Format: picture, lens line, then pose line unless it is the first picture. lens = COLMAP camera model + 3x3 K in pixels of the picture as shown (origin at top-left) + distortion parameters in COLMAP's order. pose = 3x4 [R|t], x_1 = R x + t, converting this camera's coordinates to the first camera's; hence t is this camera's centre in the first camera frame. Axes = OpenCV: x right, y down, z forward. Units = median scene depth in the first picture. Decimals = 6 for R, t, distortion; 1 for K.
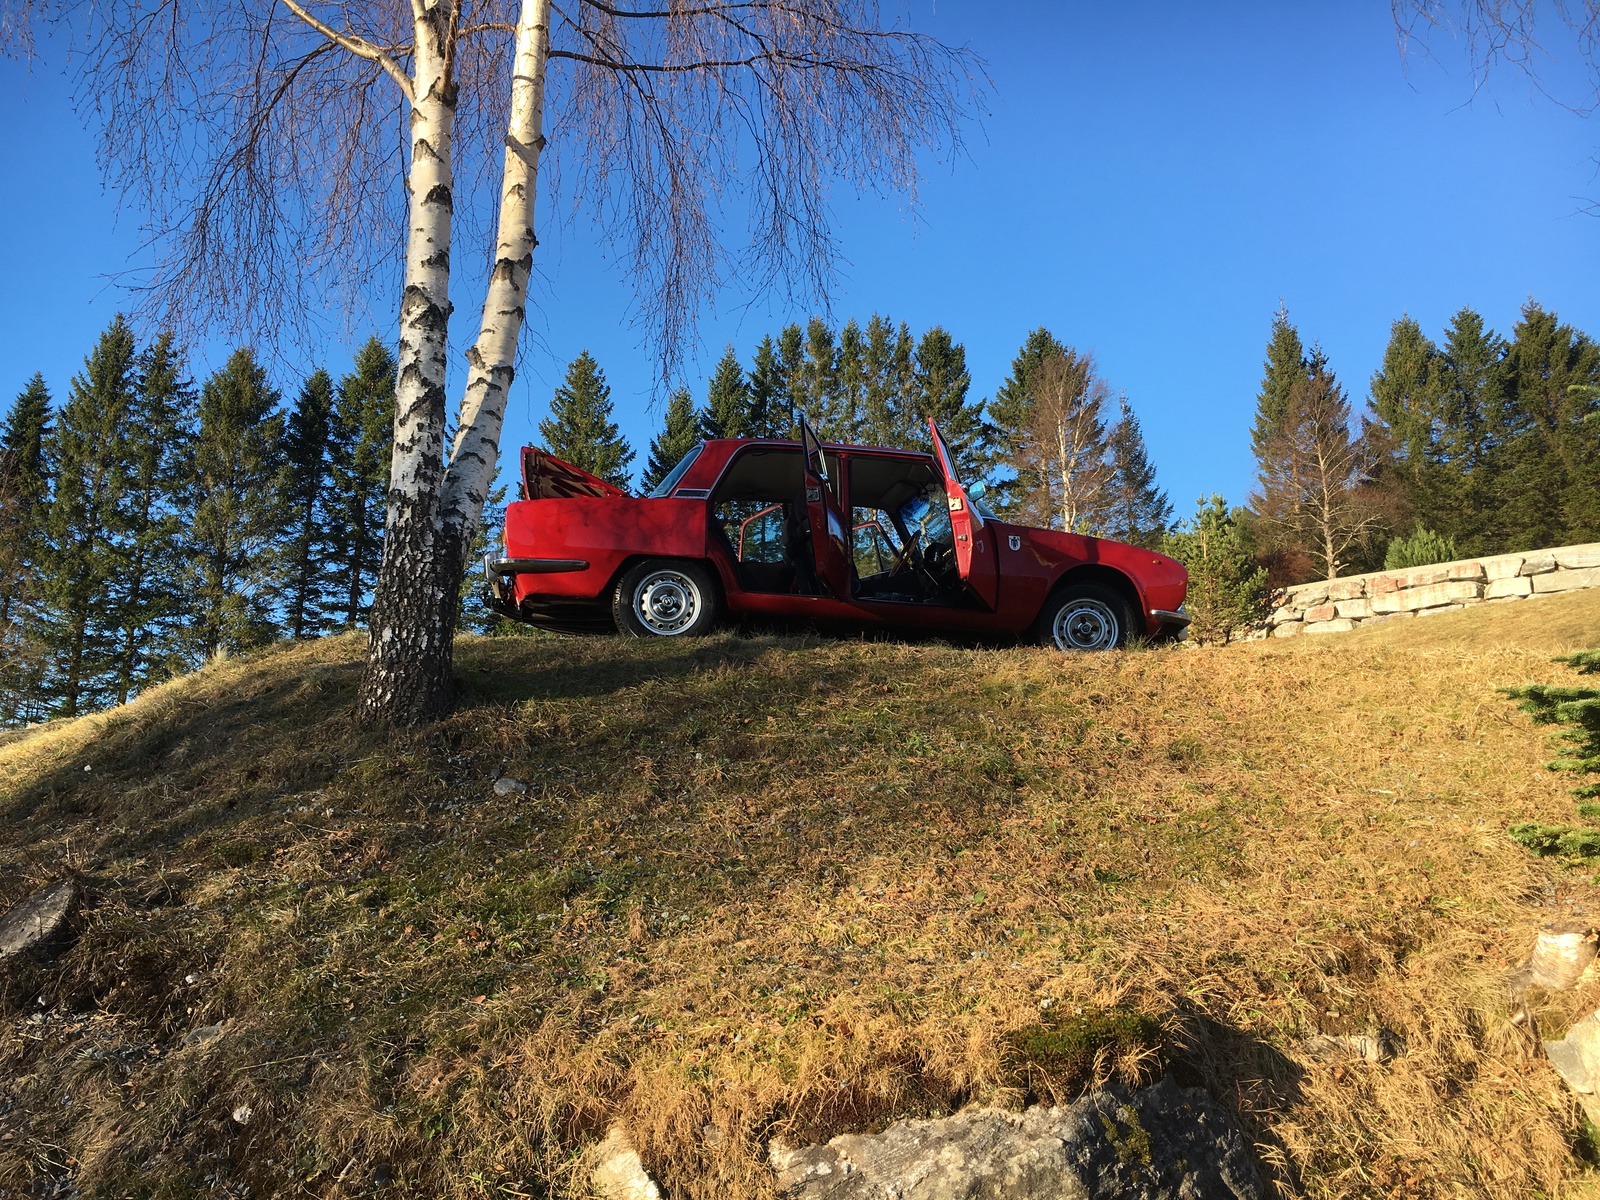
lens RADIAL K [[1376.2, 0, 808.0], [0, 1376.2, 608.8], [0, 0, 1]] dist [0.088898, -0.128966]
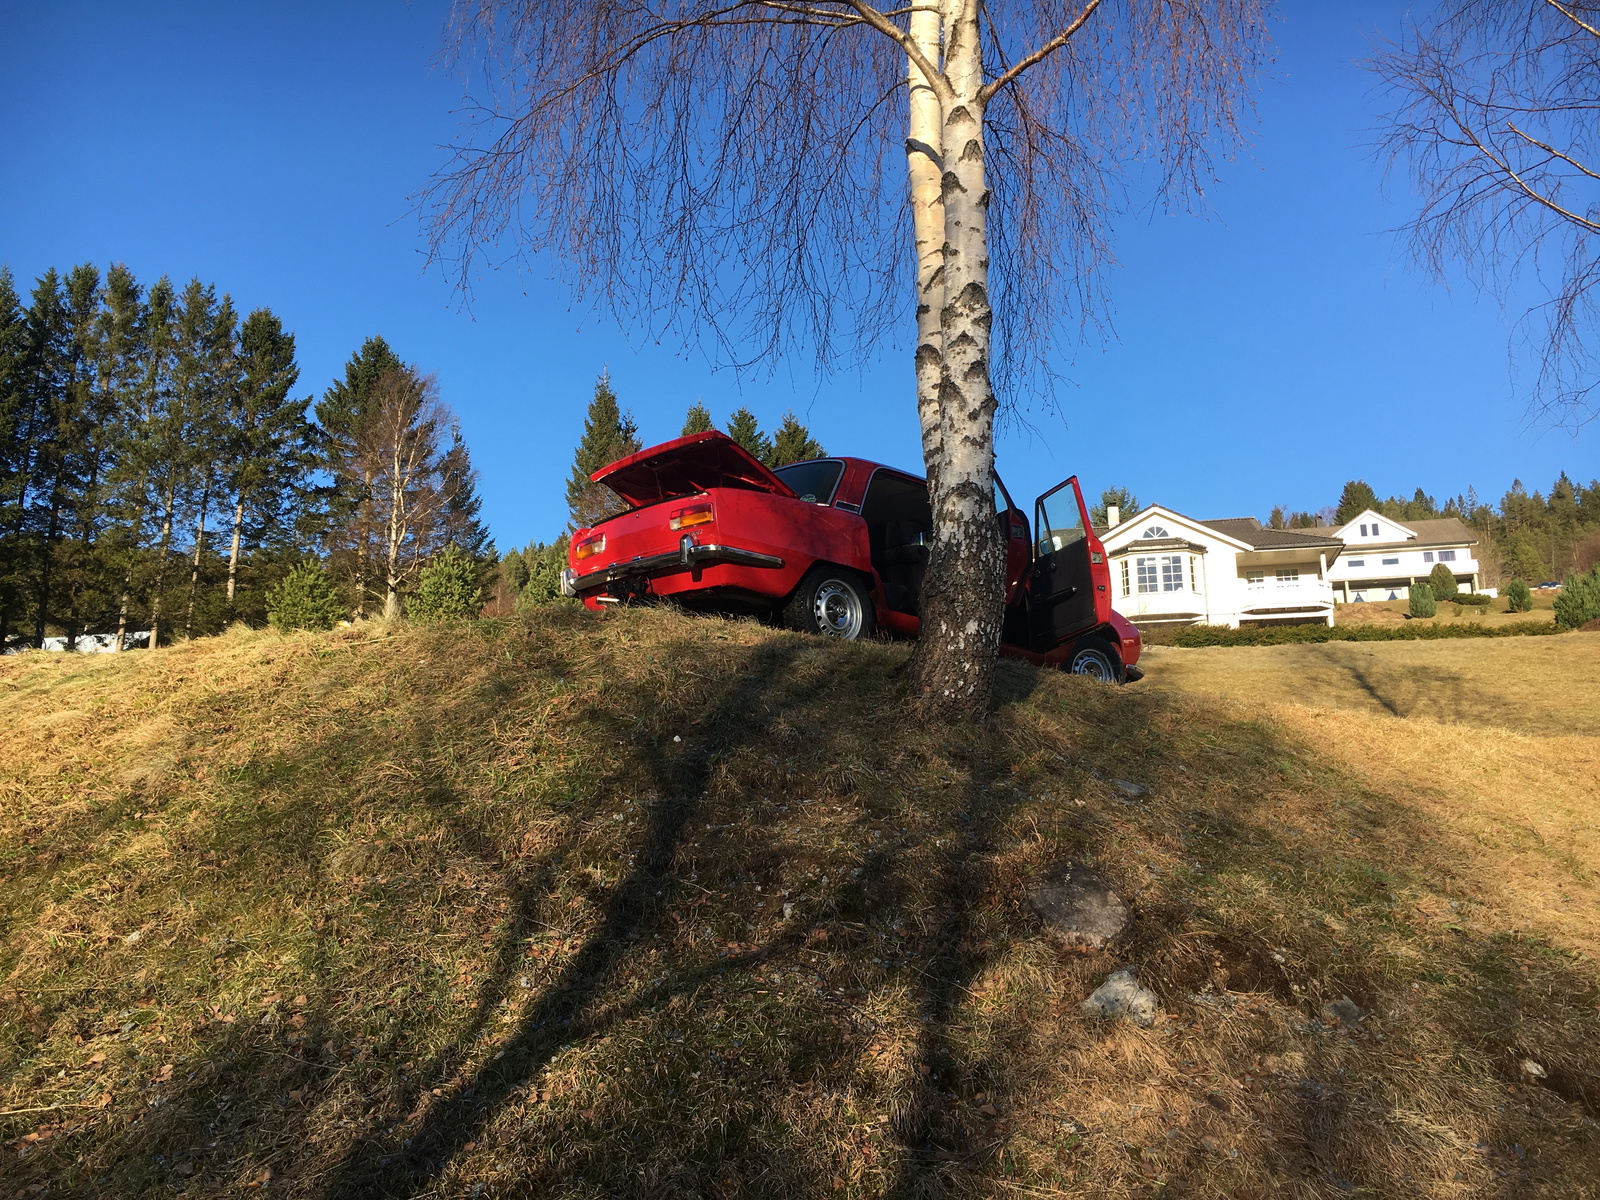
lens RADIAL K [[1376.2, 0, 808.0], [0, 1376.2, 608.8], [0, 0, 1]] dist [0.088898, -0.128966]
pose [[0.820116, 0.119168, 0.559650, -0.107203], [-0.105789, 0.992789, -0.056374, 0.008292], [-0.562333, -0.012972, 0.826809, 0.027592]]
